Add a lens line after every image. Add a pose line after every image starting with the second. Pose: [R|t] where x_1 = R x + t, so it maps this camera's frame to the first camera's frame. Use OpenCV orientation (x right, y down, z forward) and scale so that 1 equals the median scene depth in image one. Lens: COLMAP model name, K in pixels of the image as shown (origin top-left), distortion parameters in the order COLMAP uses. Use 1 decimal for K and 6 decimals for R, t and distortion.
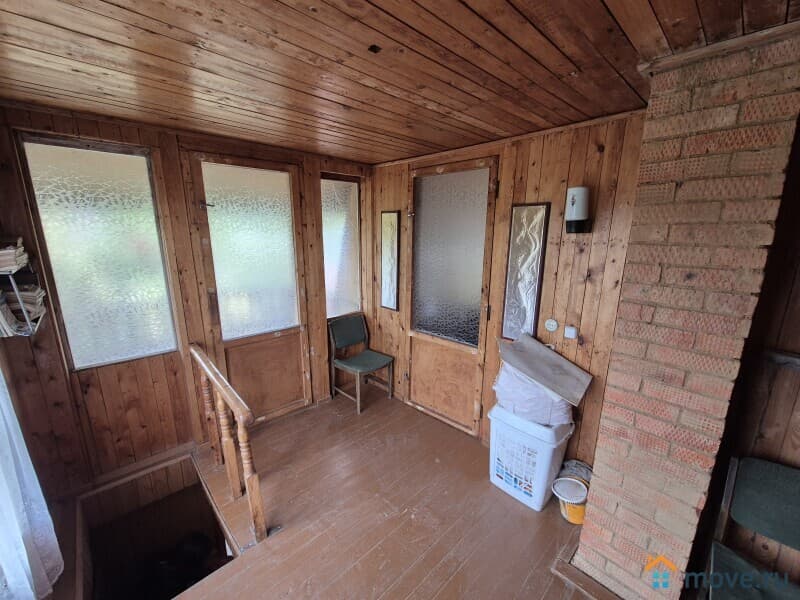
lens RADIAL K [[325.6, 0, 401.0], [0, 325.6, 303.9], [0, 0, 1]] dist [0.000550, -0.001682]
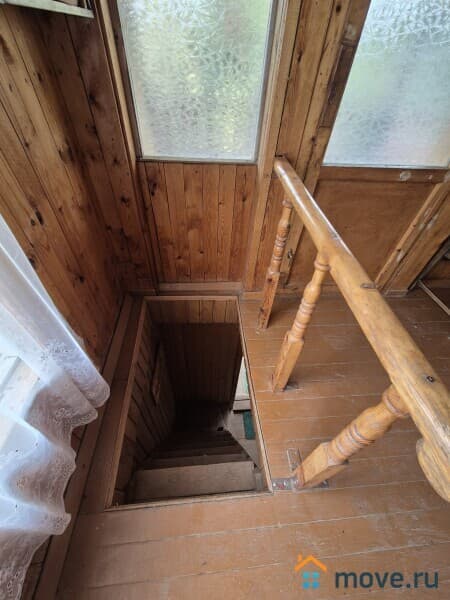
lens RADIAL K [[244.2, 0, 224.5], [0, 244.2, 300.4], [0, 0, 1]] dist [0.000550, -0.001682]
pose [[0.781919, 0.462730, -0.417712, -0.418442], [-0.182808, 0.810824, 0.556008, 0.108800], [0.595973, -0.358393, 0.718590, 0.530975]]
